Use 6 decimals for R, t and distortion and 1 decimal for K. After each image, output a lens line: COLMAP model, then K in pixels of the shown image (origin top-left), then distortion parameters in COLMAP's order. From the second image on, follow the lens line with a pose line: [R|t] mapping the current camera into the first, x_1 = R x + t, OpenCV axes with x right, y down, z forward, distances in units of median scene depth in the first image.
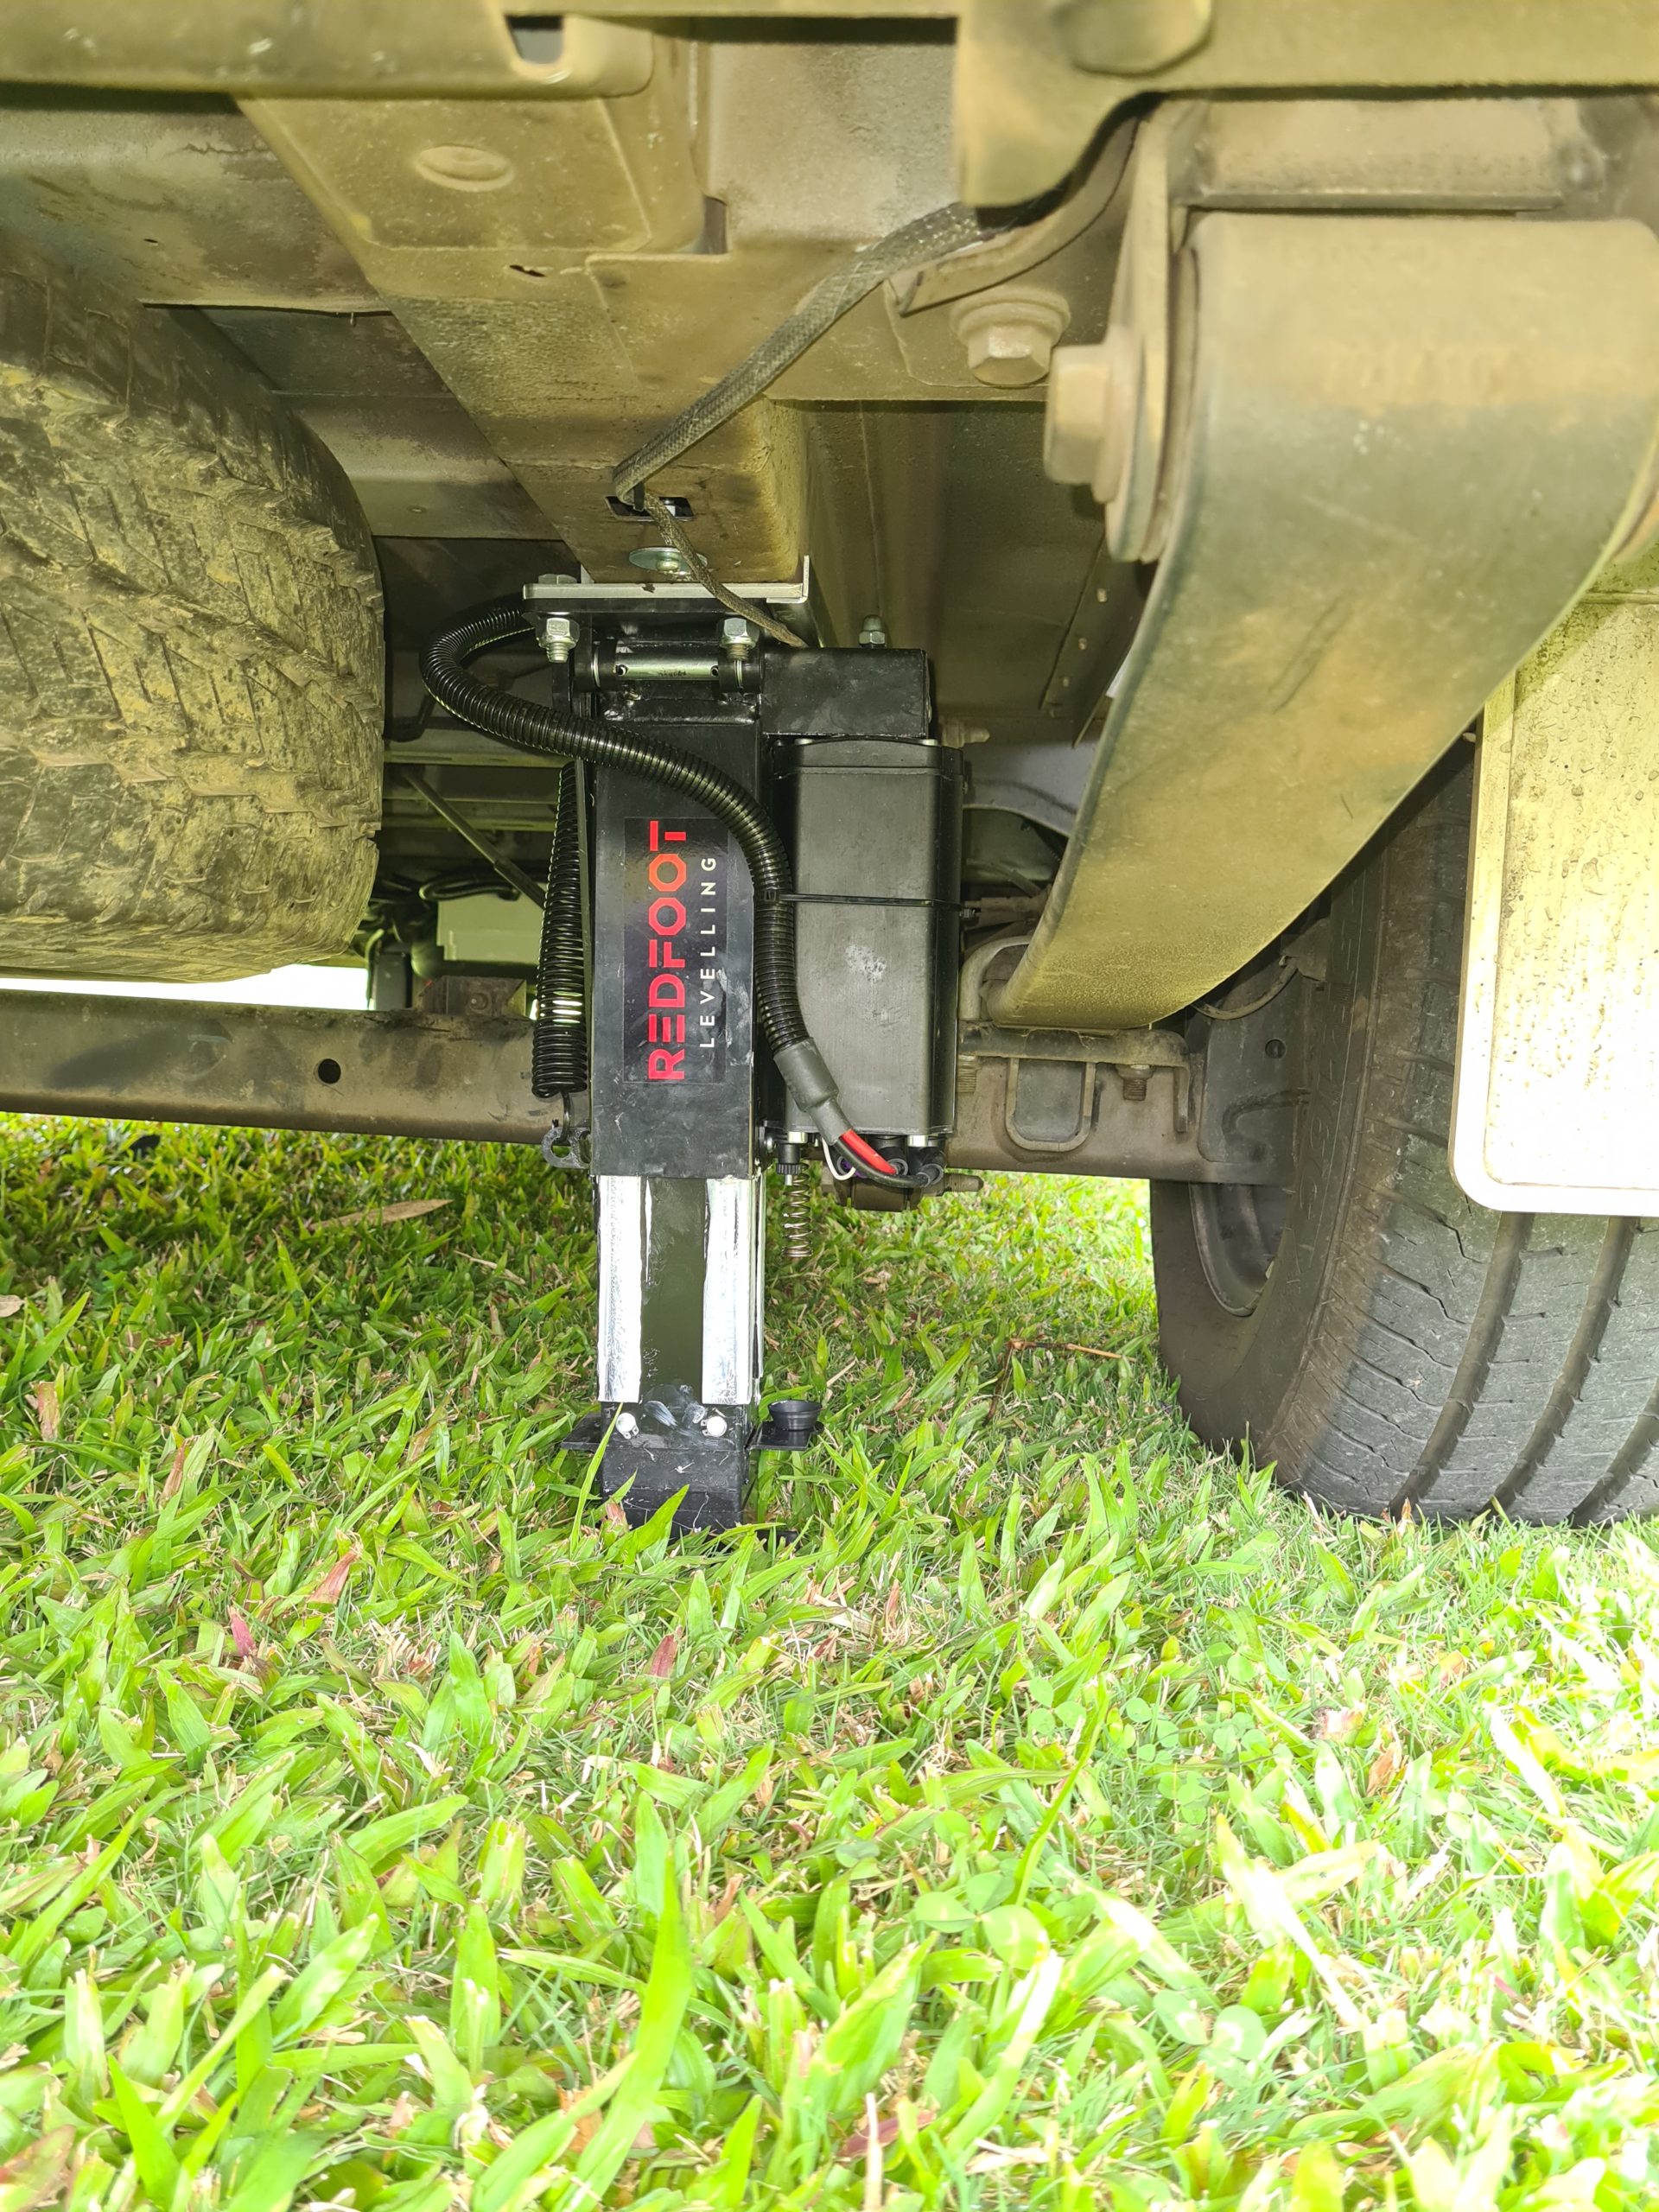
lens RADIAL K [[1684.1, 0, 829.5], [0, 1684.1, 1106.0], [0, 0, 1]] dist [0.004596, -0.015477]
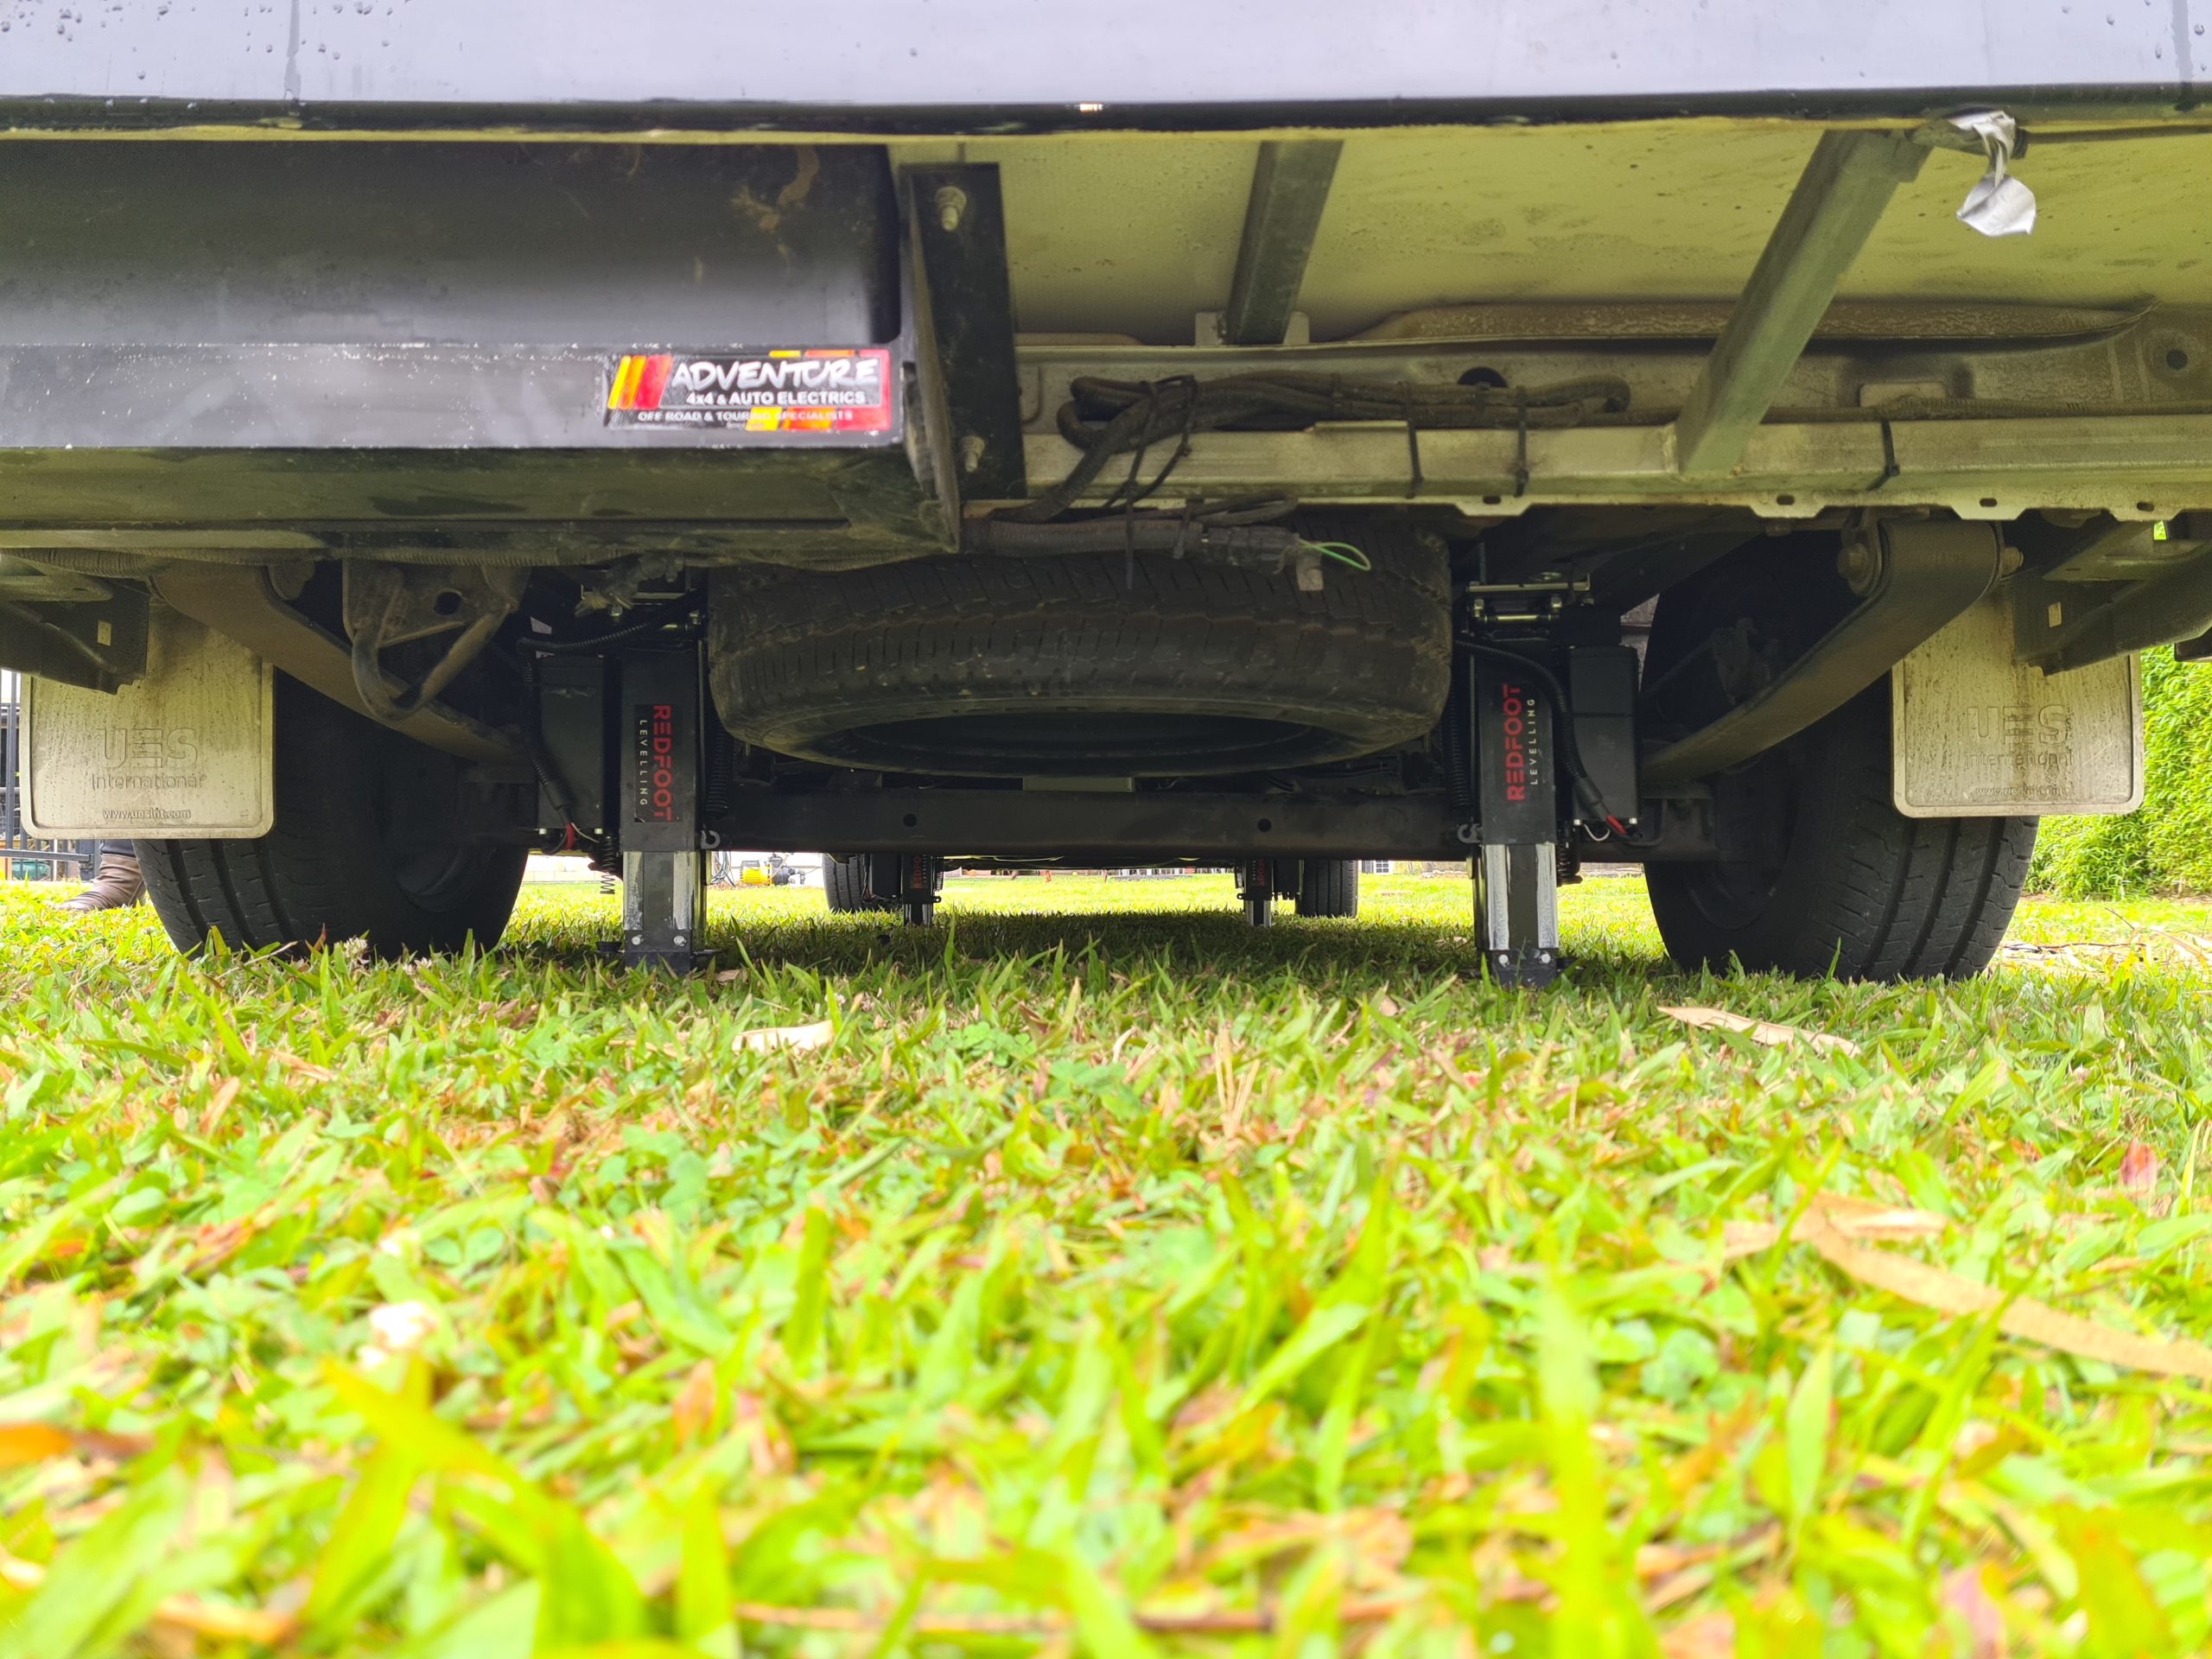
lens RADIAL K [[1684.1, 0, 1106.0], [0, 1684.1, 829.5], [0, 0, 1]] dist [0.004596, -0.015477]
pose [[0.998428, -0.040276, 0.038971, -0.724399], [0.044069, 0.993813, -0.101951, 0.225474], [-0.034624, 0.103508, 0.994026, -1.178018]]
